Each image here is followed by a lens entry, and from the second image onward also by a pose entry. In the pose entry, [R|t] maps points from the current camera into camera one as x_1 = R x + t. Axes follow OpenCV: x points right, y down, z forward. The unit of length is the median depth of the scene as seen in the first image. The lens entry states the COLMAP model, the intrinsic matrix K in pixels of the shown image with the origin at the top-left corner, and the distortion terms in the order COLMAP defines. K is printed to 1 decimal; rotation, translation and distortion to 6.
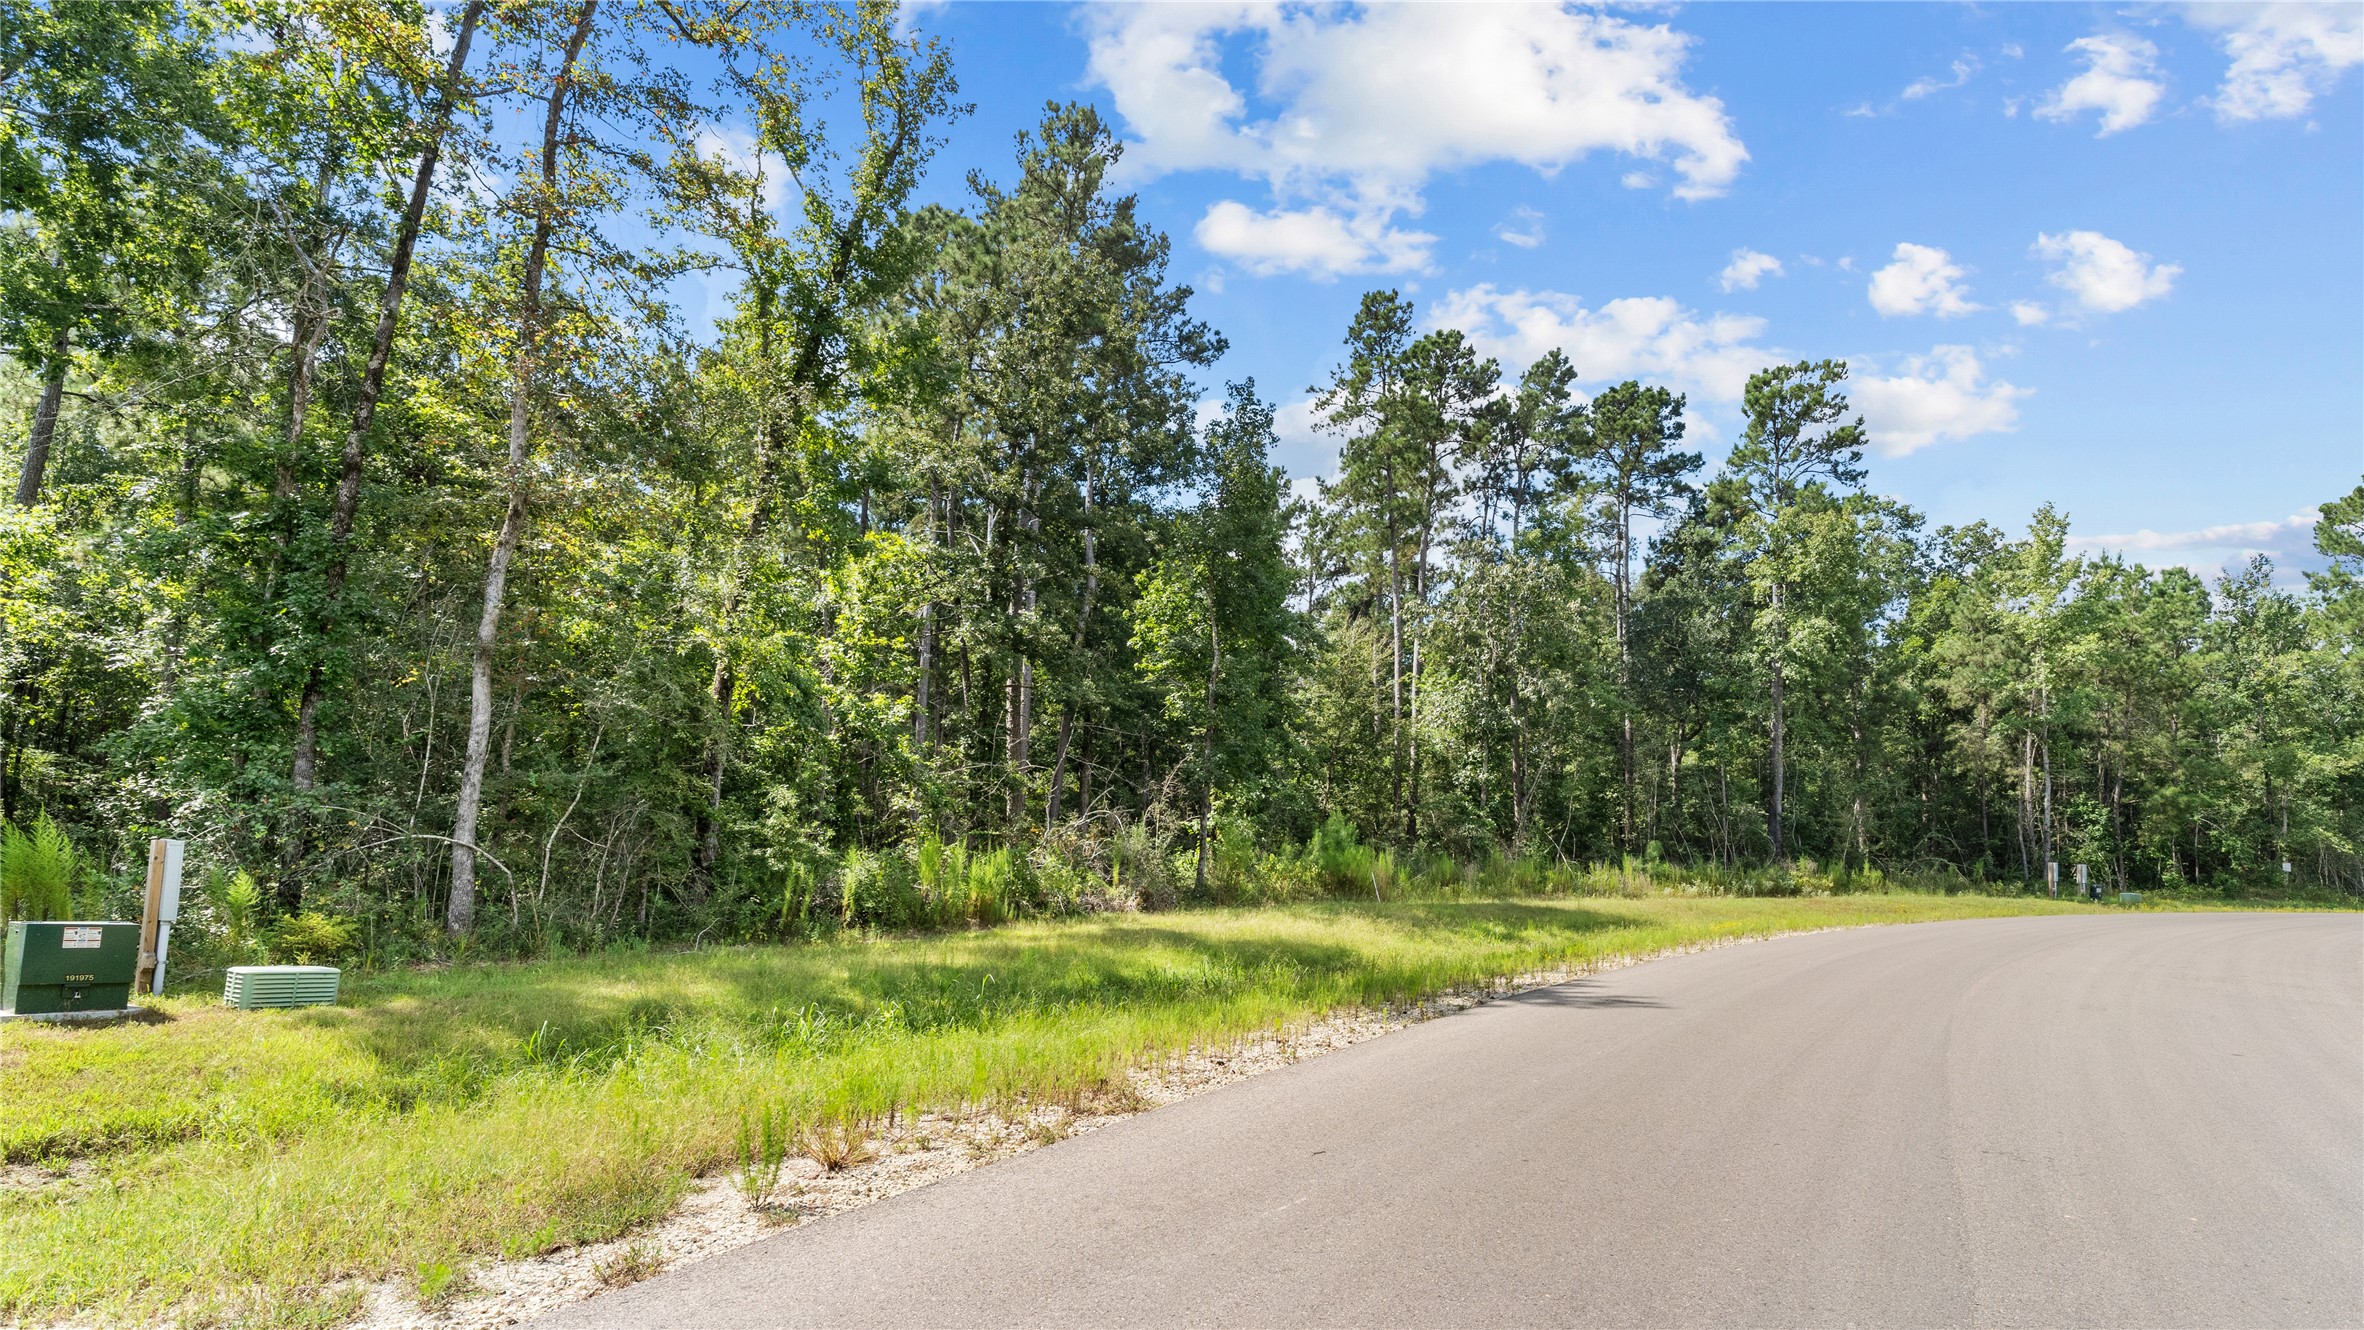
lens RADIAL K [[1163.9, 0, 1188.1], [0, 1163.9, 666.5], [0, 0, 1]] dist [0.006278, 0.002452]
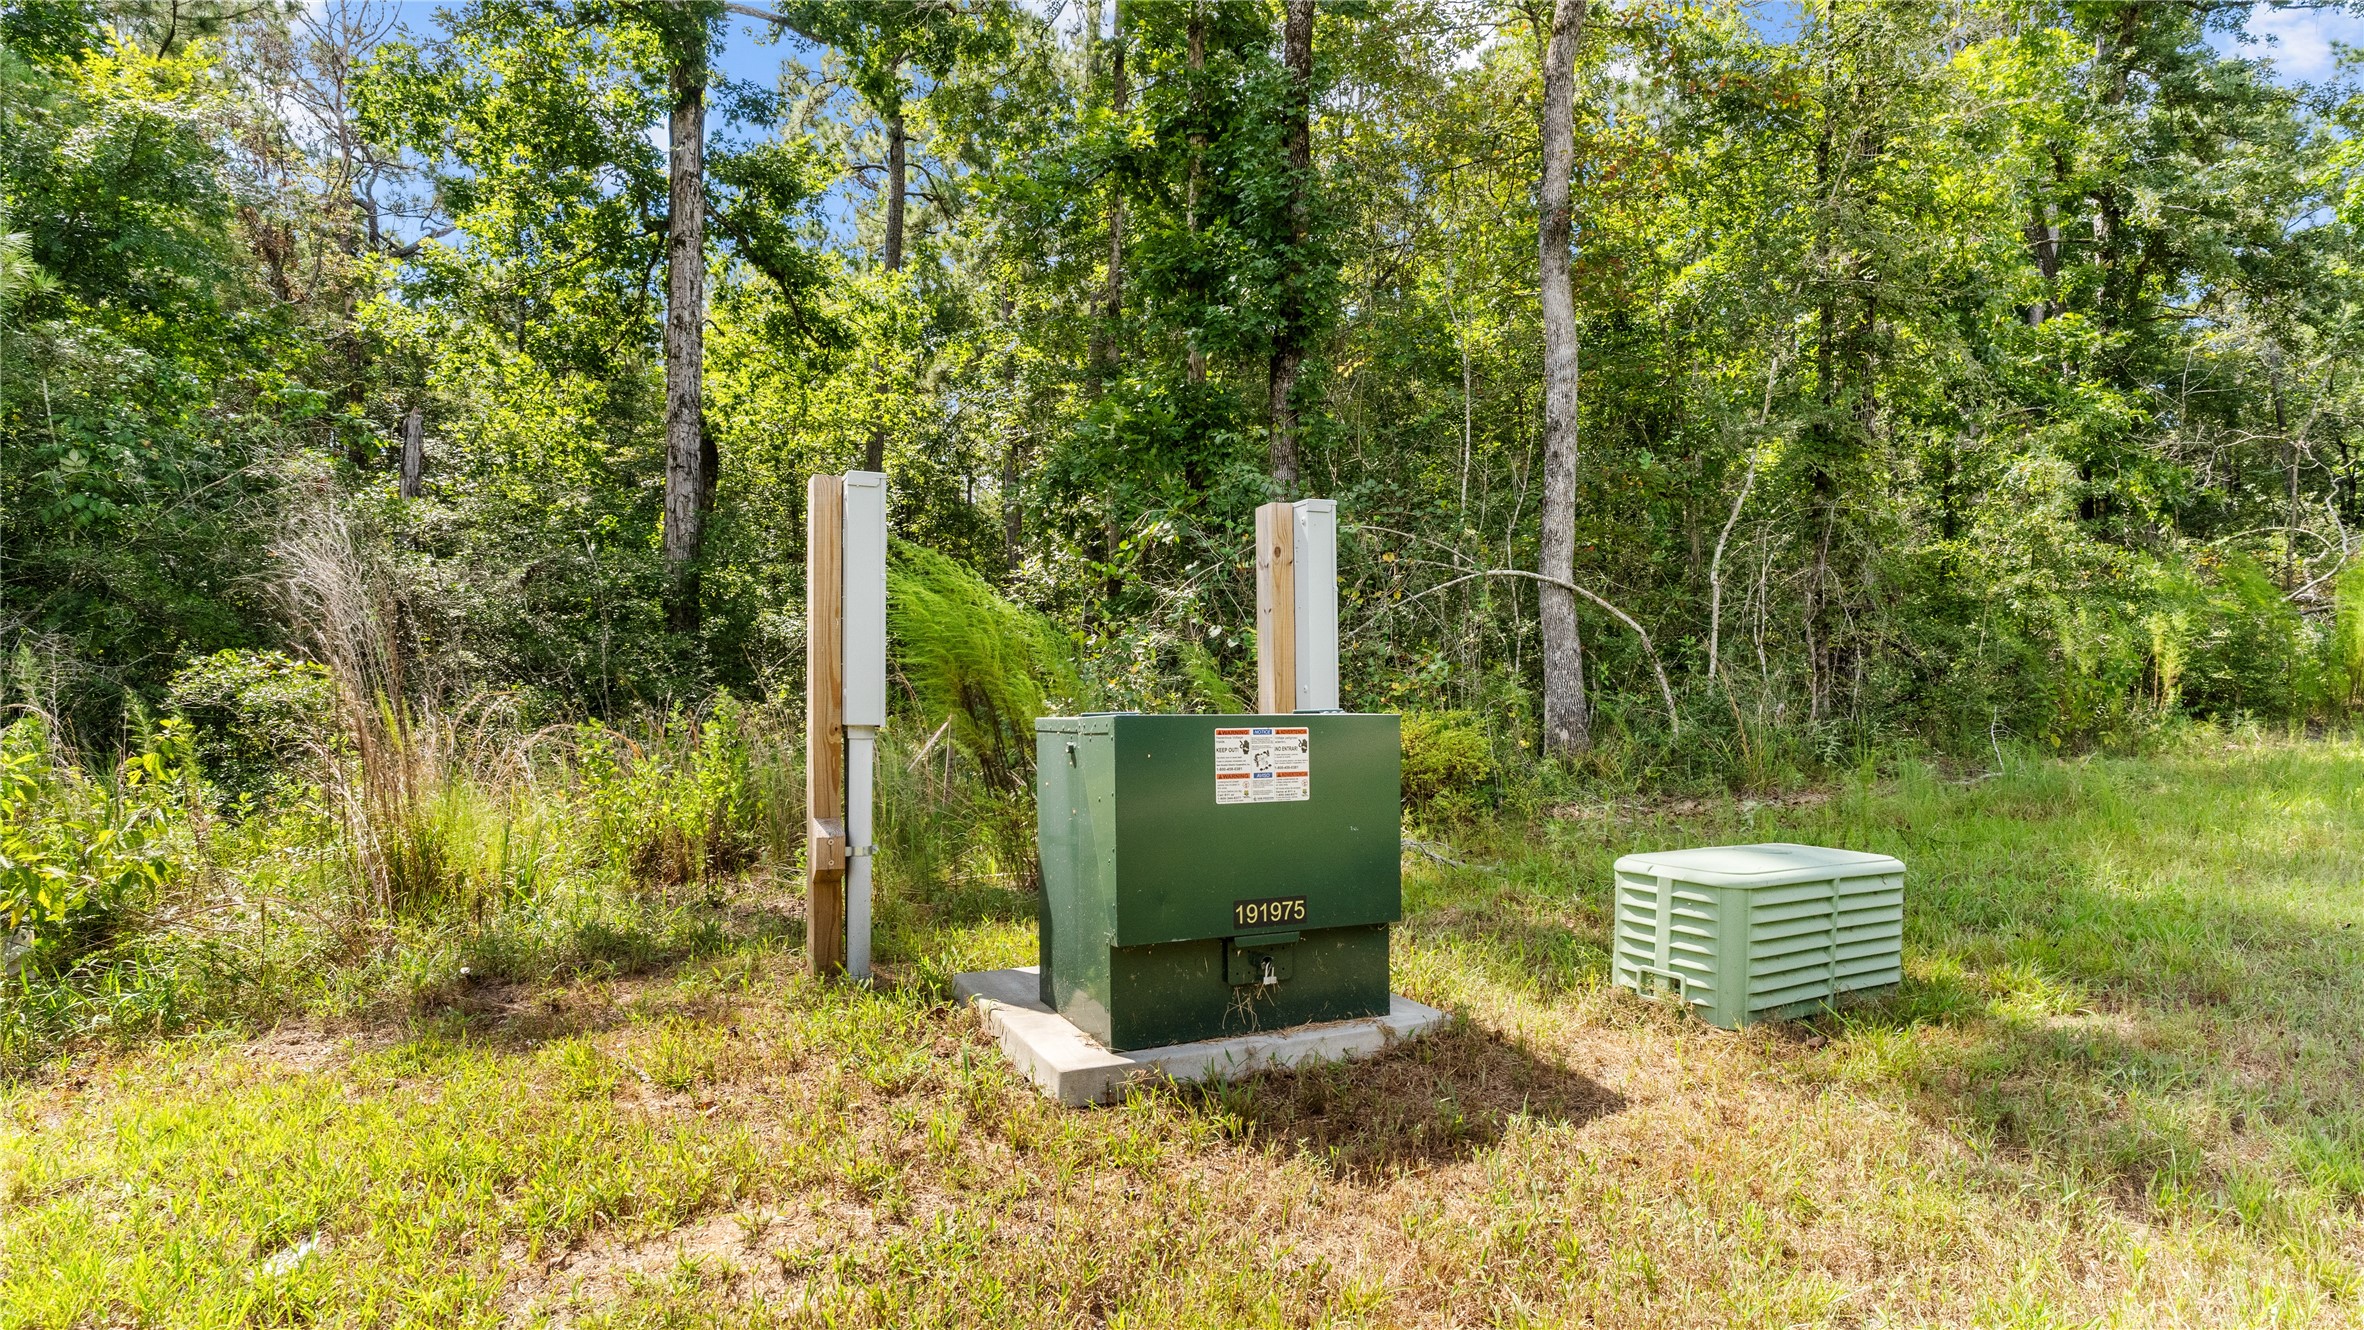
lens RADIAL K [[1163.9, 0, 1181.4], [0, 1163.9, 668.6], [0, 0, 1]] dist [0.006278, 0.002452]
pose [[0.827232, -0.061711, -0.558461, -0.589618], [0.148817, 0.982517, 0.111868, 0.131117], [0.541794, -0.175649, 0.821953, 0.572061]]
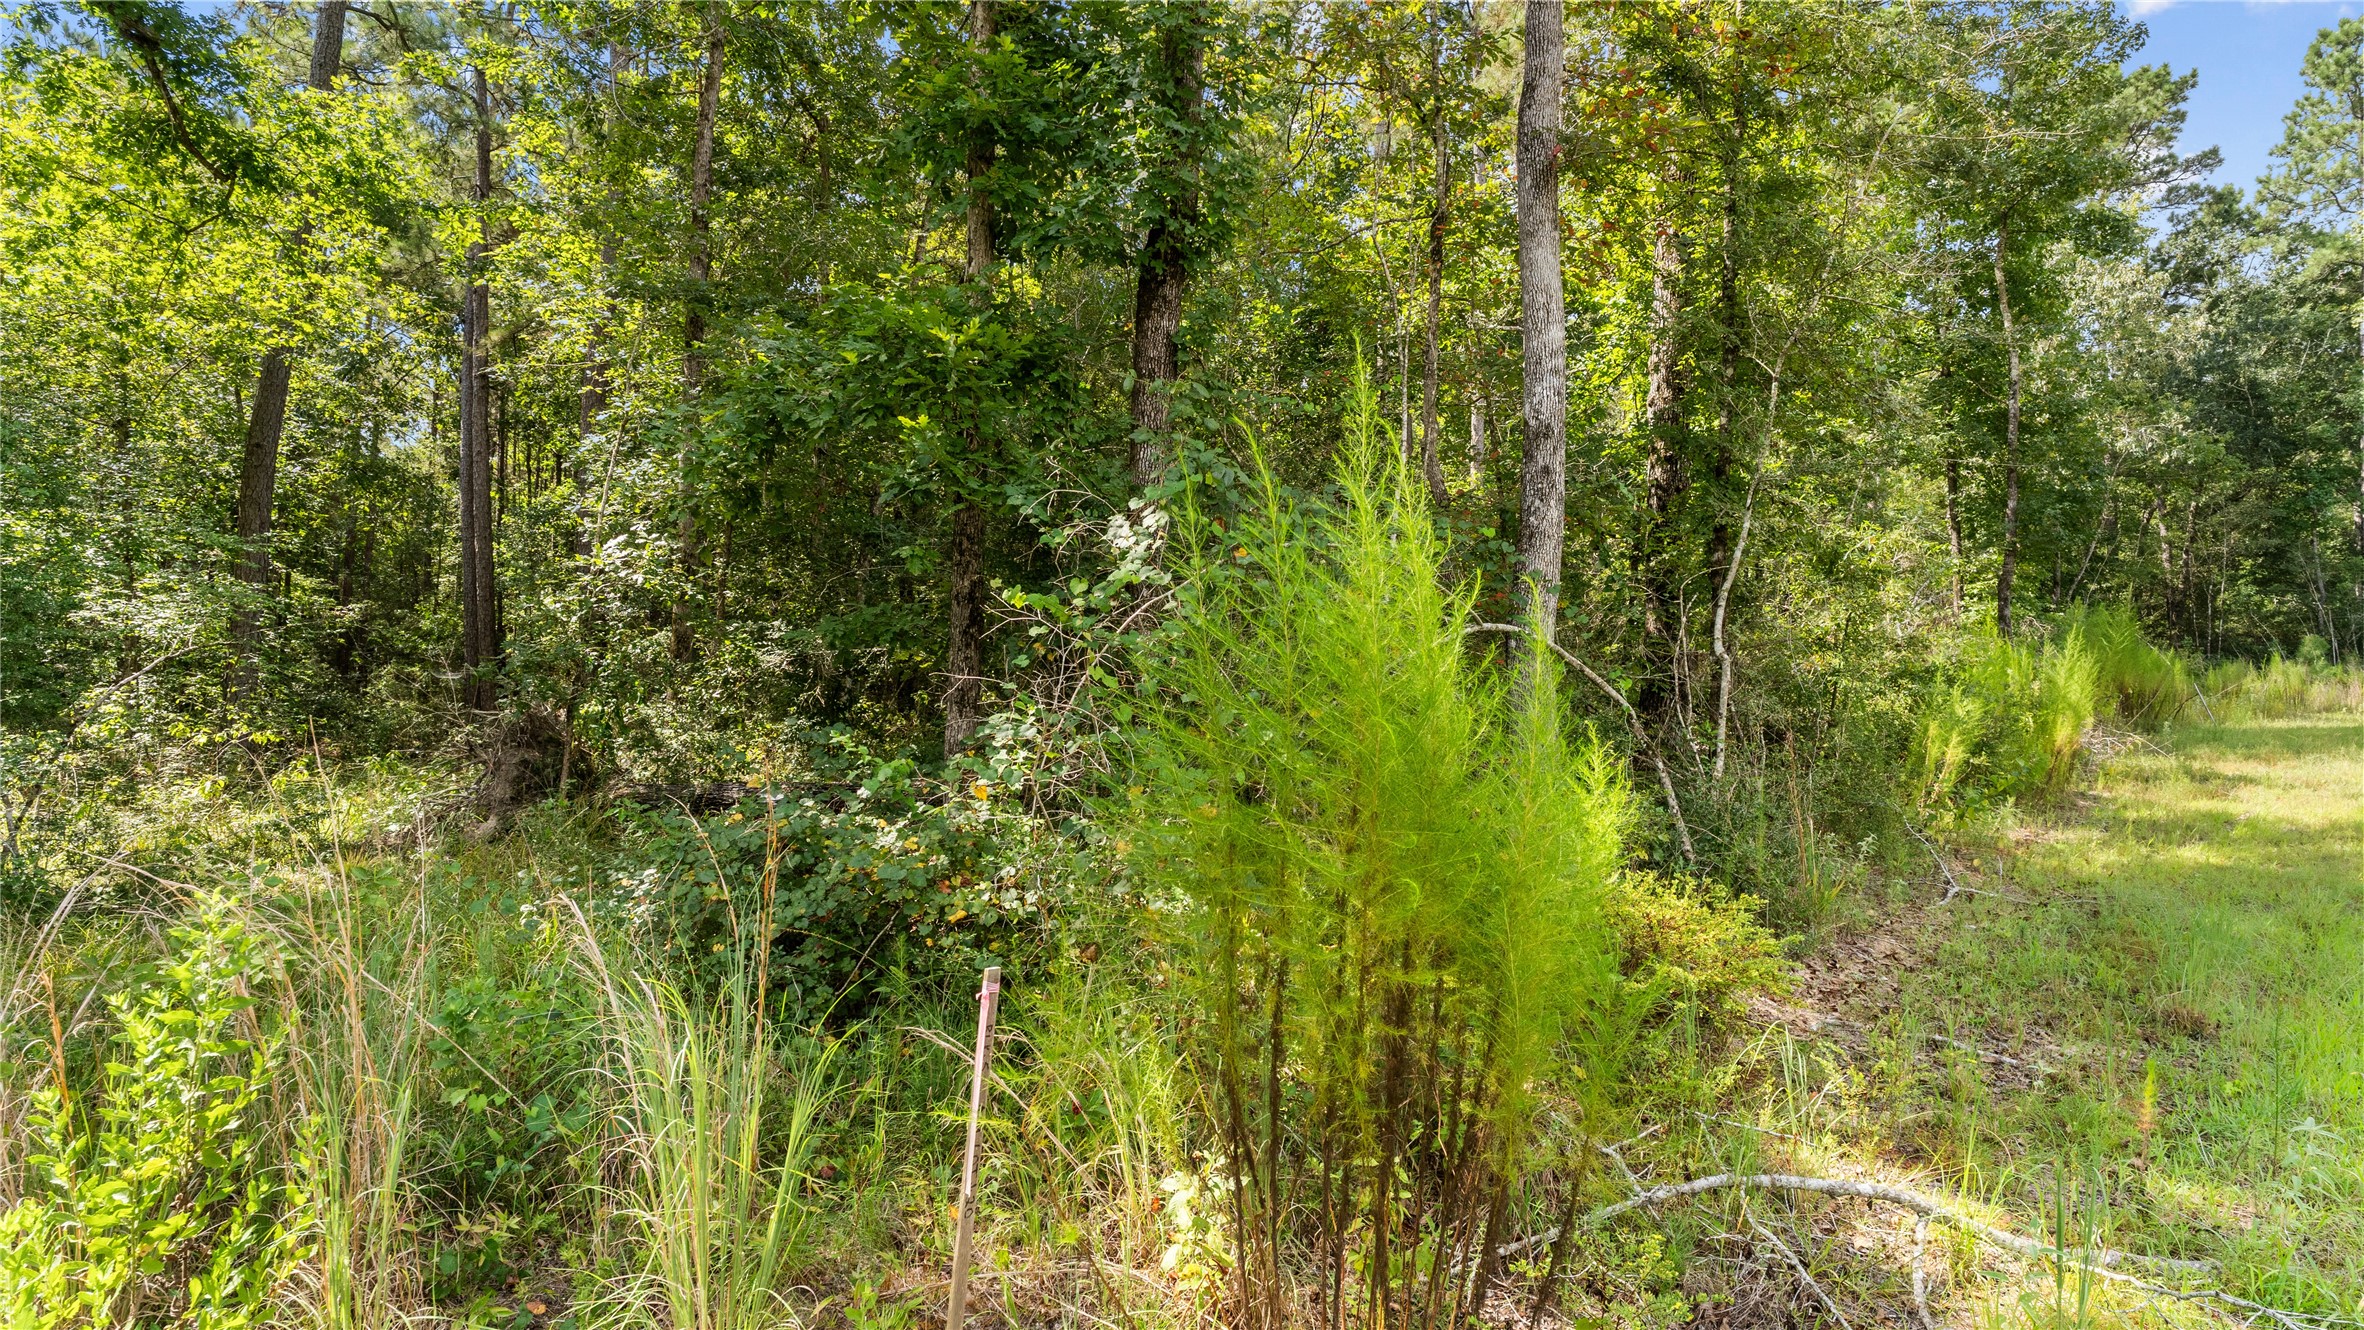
lens RADIAL K [[1163.9, 0, 1180.6], [0, 1163.9, 663.6], [0, 0, 1]] dist [0.006278, 0.002452]
pose [[0.986053, -0.025771, -0.164426, -0.851633], [0.050825, 0.987373, 0.150039, 0.116142], [0.158483, -0.156304, 0.974911, 0.741574]]
